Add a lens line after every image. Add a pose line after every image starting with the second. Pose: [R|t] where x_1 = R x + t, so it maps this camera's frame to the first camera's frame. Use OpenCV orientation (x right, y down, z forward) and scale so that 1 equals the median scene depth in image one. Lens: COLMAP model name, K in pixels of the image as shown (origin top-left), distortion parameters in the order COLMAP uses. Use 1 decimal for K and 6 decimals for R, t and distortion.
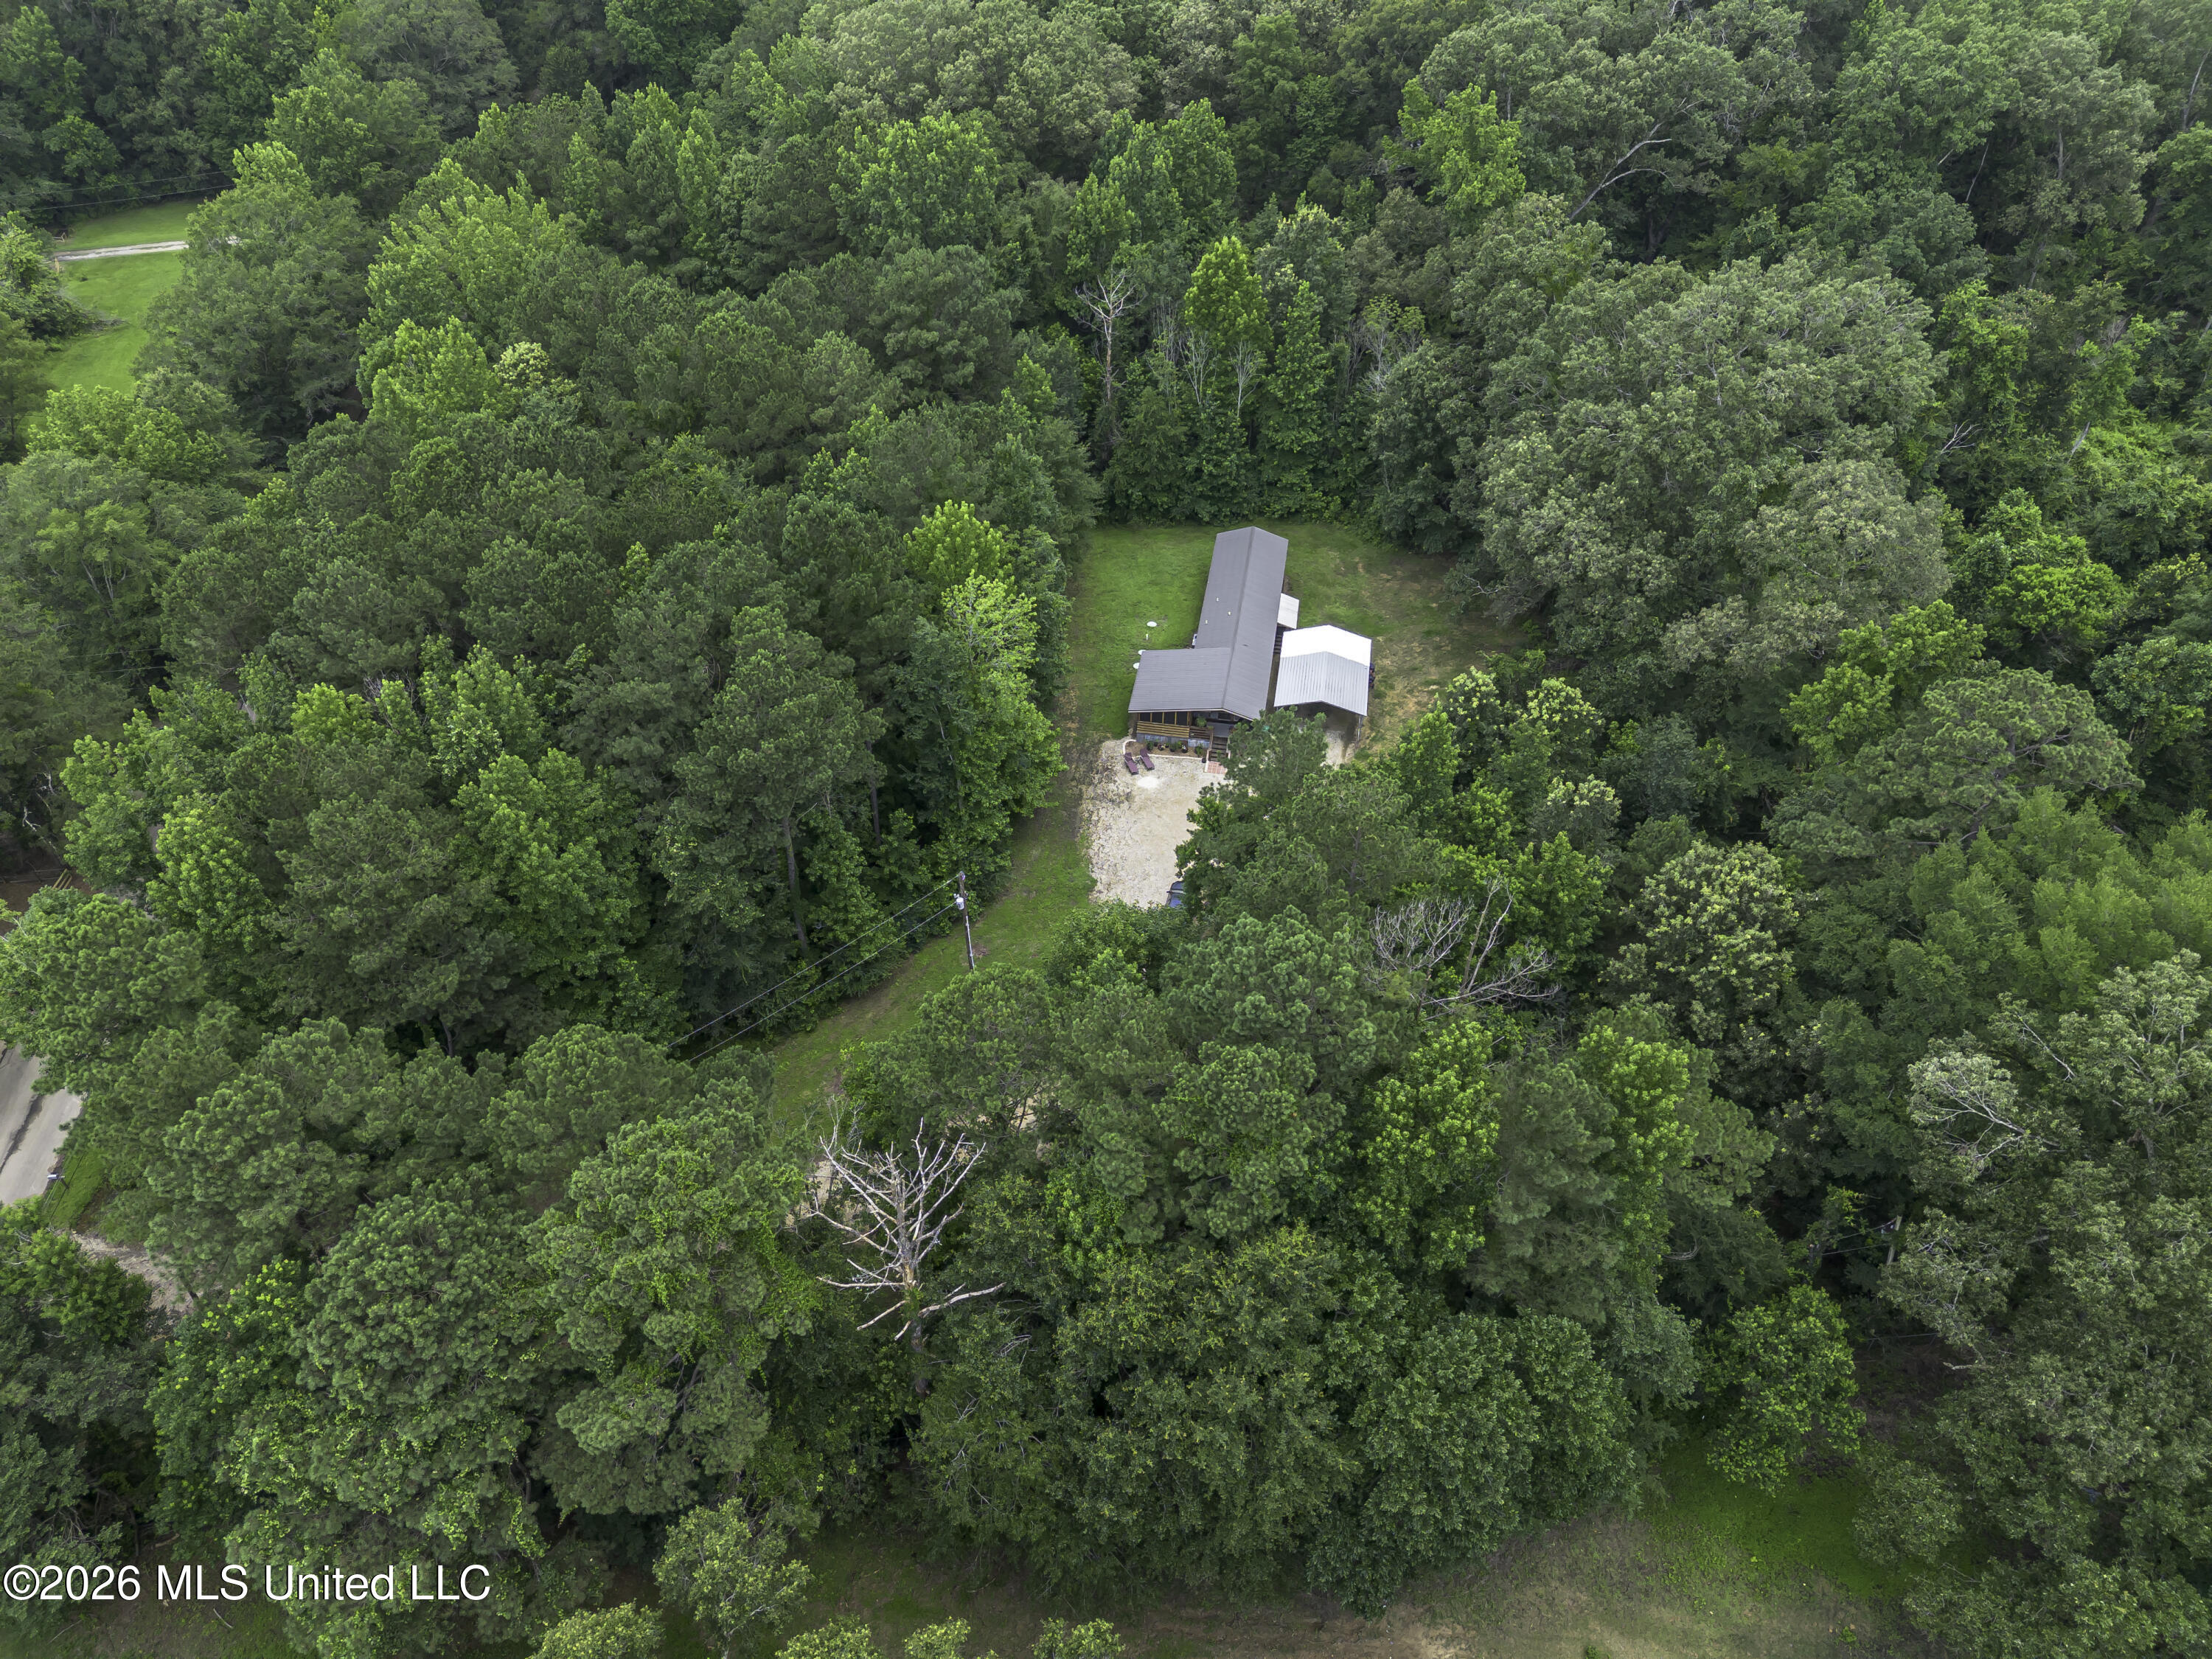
lens RADIAL K [[1599.2, 0, 1102.0], [0, 1599.2, 841.2], [0, 0, 1]] dist [0.053757, -0.028893]
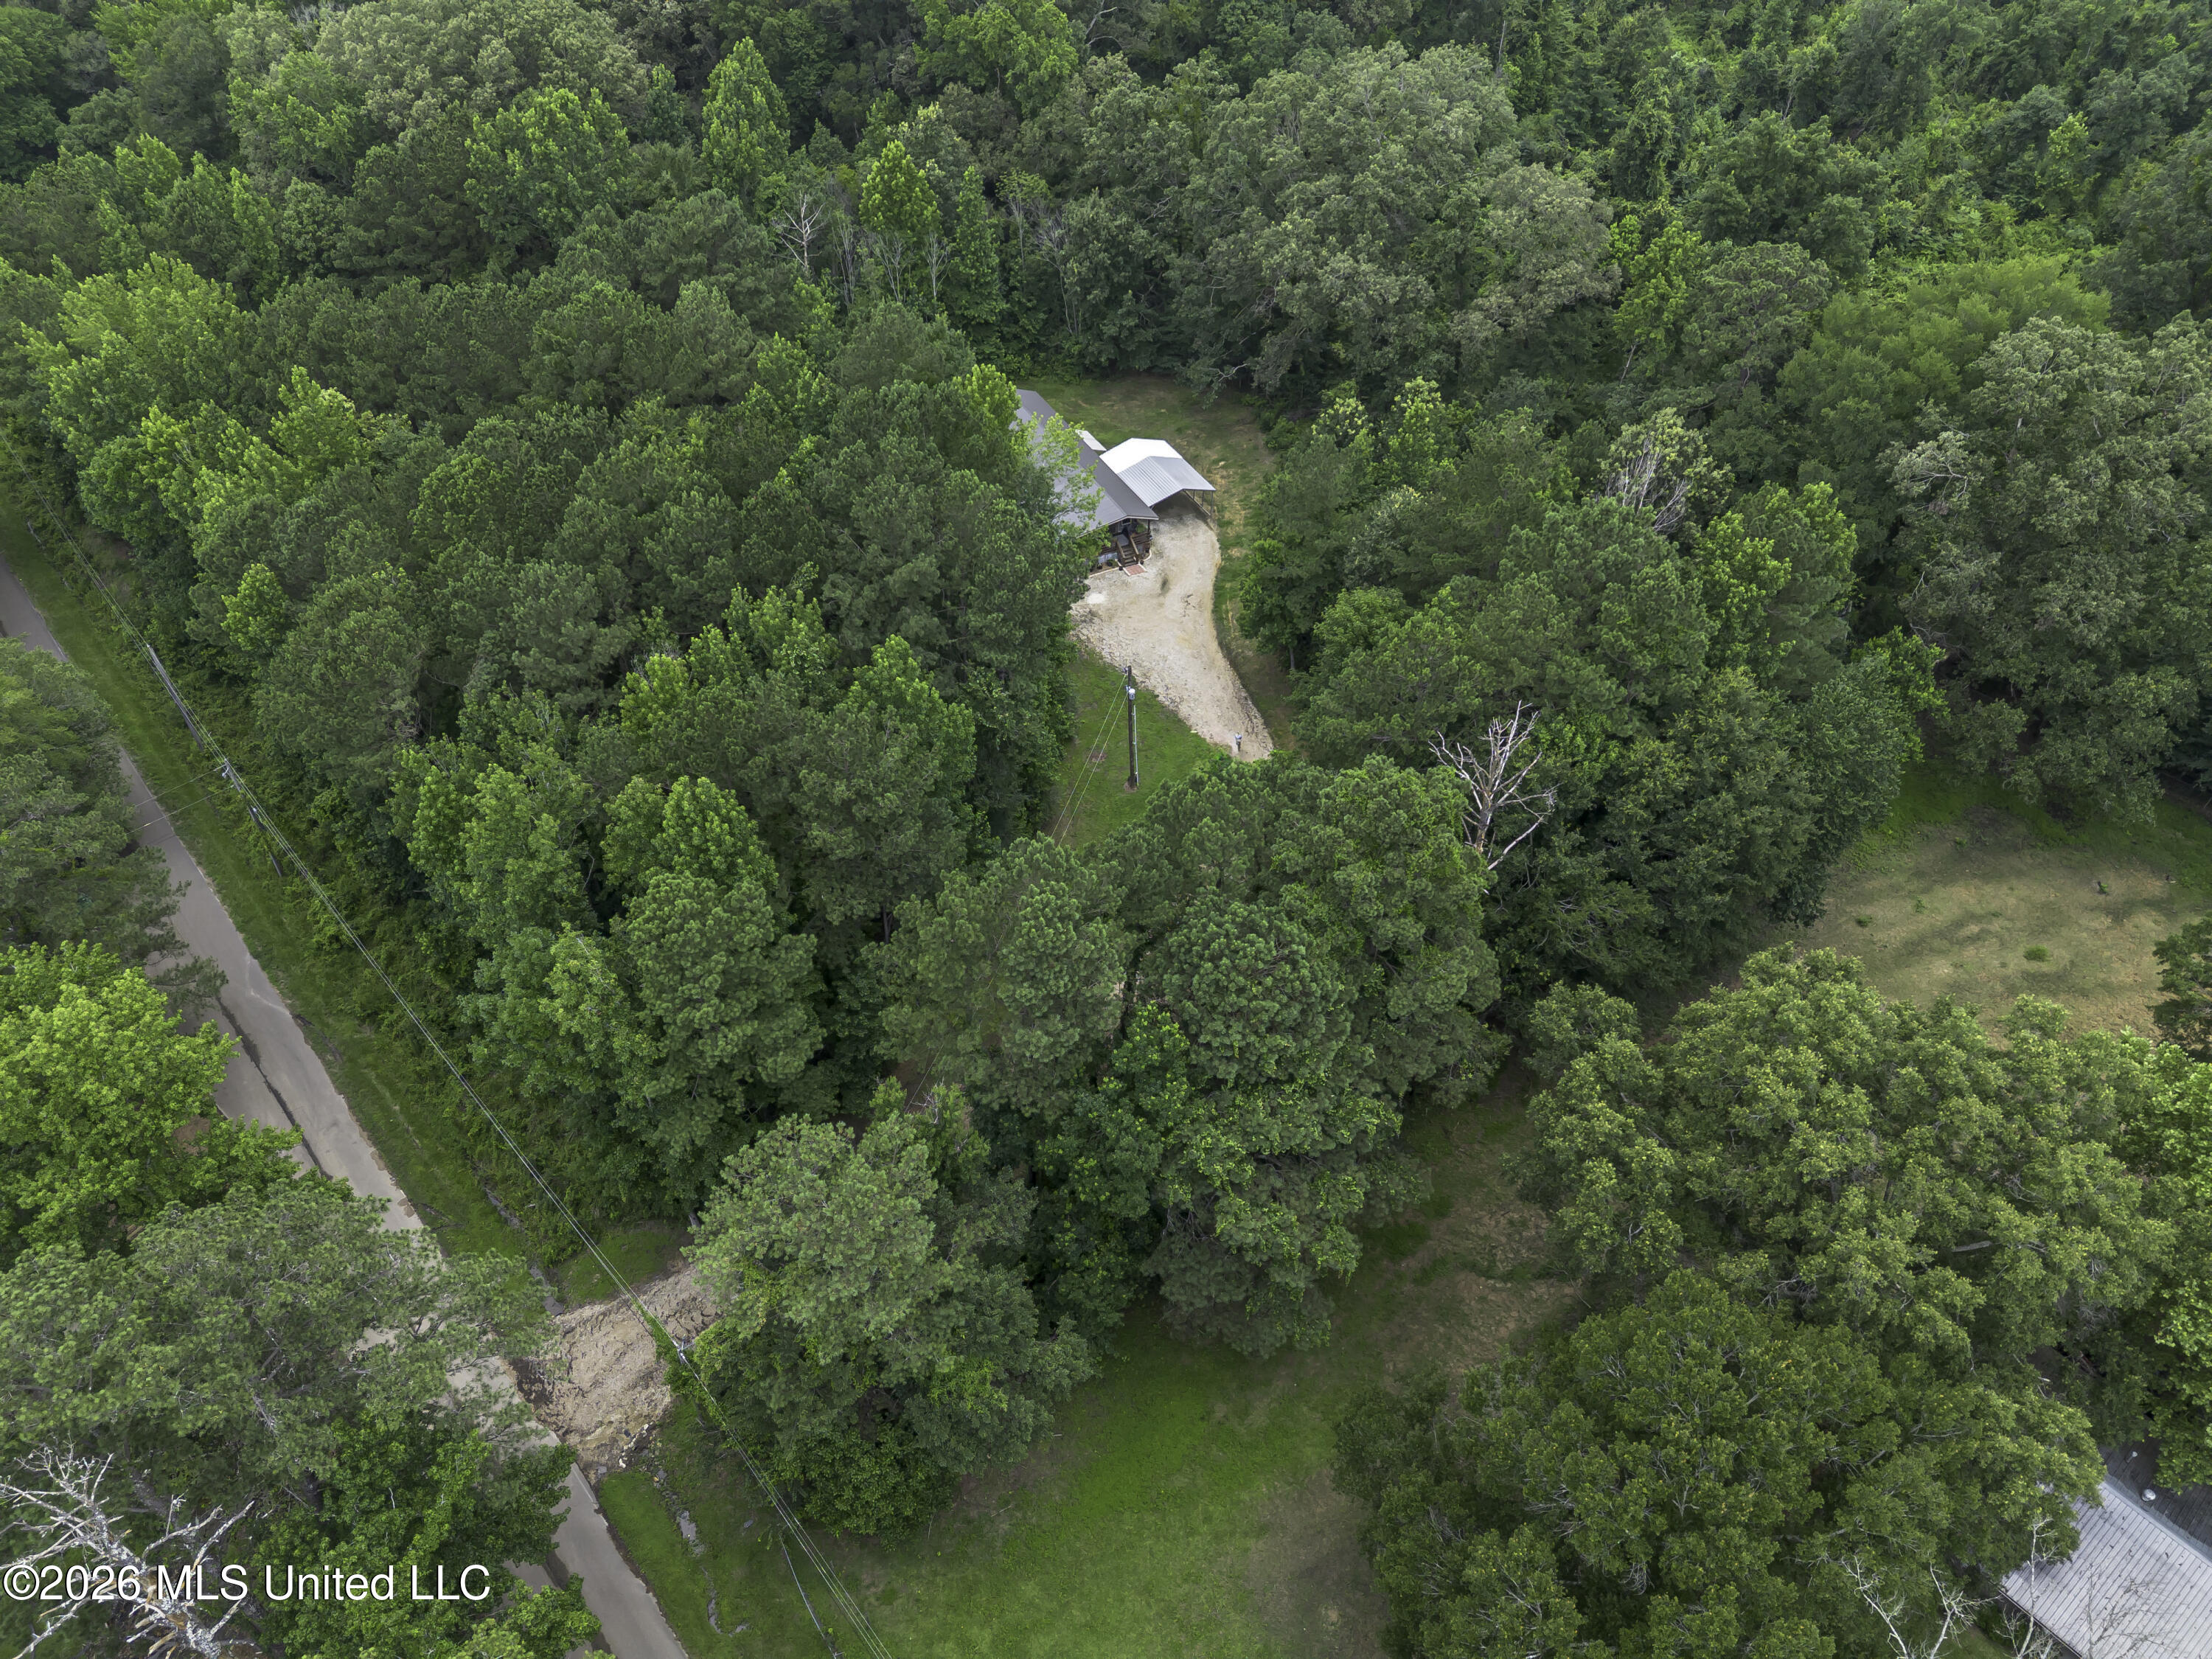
lens RADIAL K [[1599.2, 0, 1116.0], [0, 1599.2, 847.5], [0, 0, 1]] dist [0.053757, -0.028893]
pose [[0.811201, -0.393609, 0.432464, -0.515824], [0.390192, 0.915173, 0.101040, 0.015503], [-0.435549, 0.086780, 0.895972, -0.012993]]
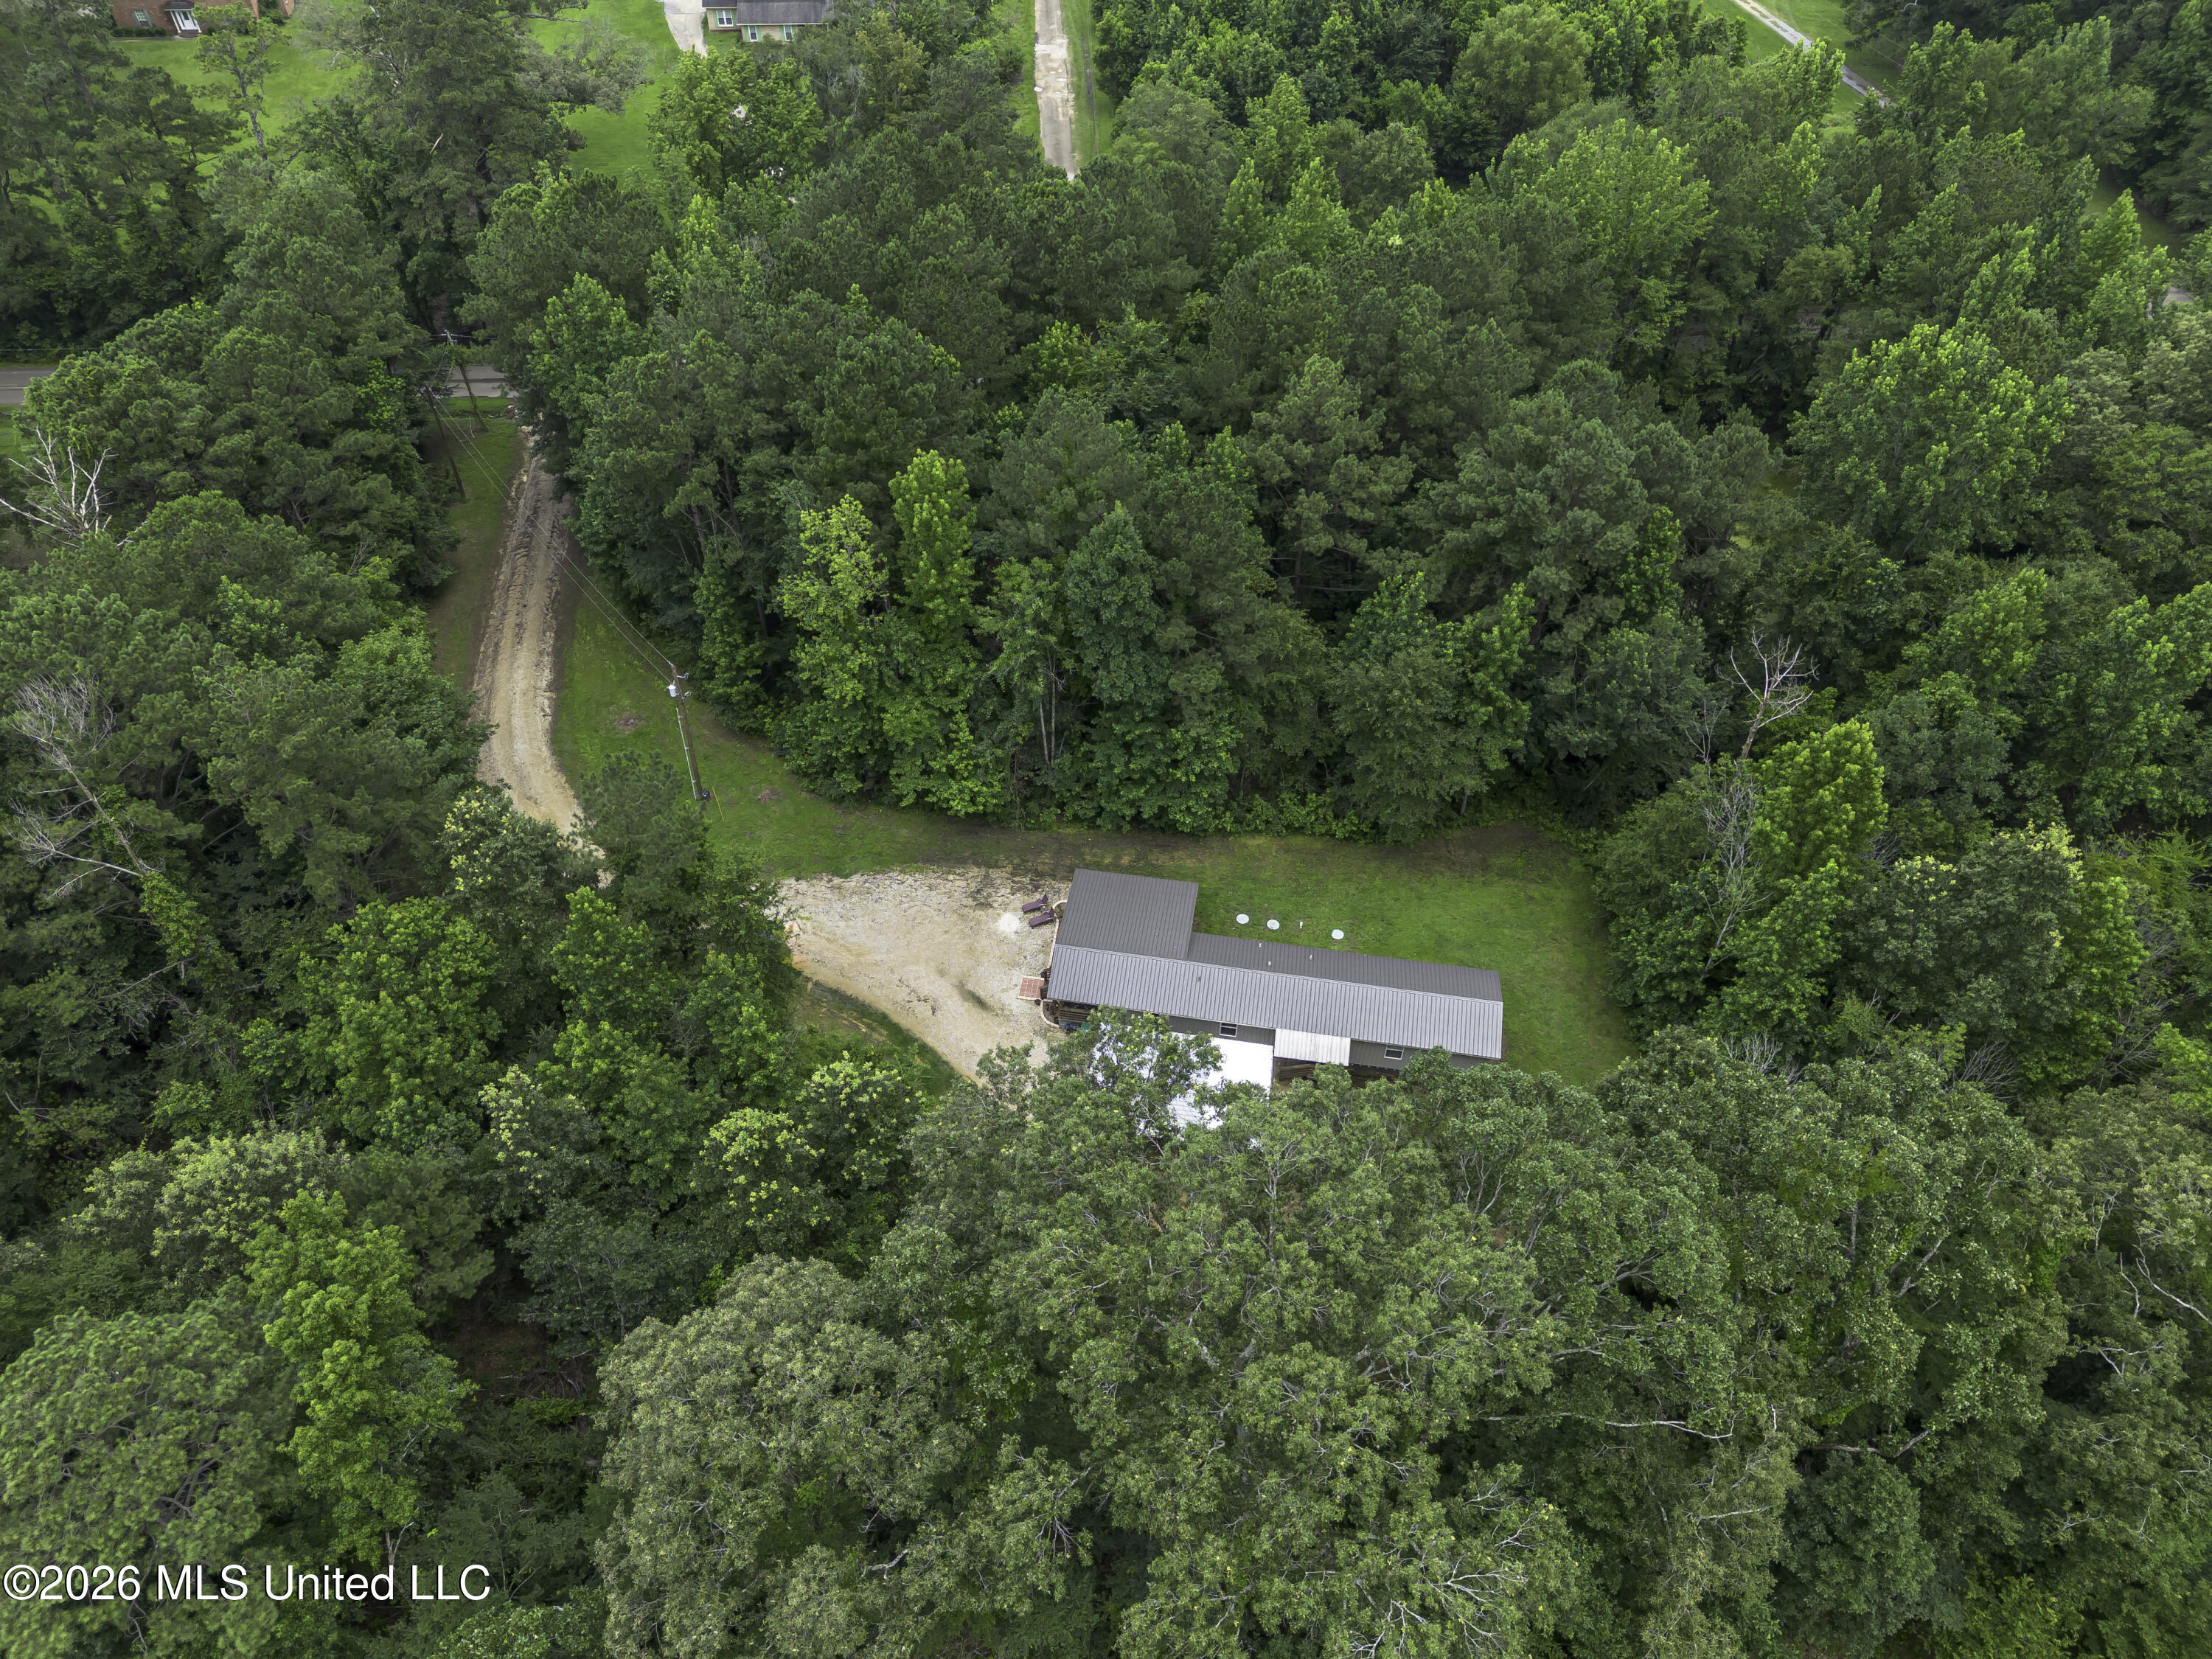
lens RADIAL K [[1599.2, 0, 1107.8], [0, 1599.2, 825.0], [0, 0, 1]] dist [0.053757, -0.028893]
pose [[0.004664, 0.726585, -0.687060, 0.563390], [-0.682282, 0.504615, 0.529013, -0.537642], [0.731074, 0.466302, 0.498090, 0.586782]]
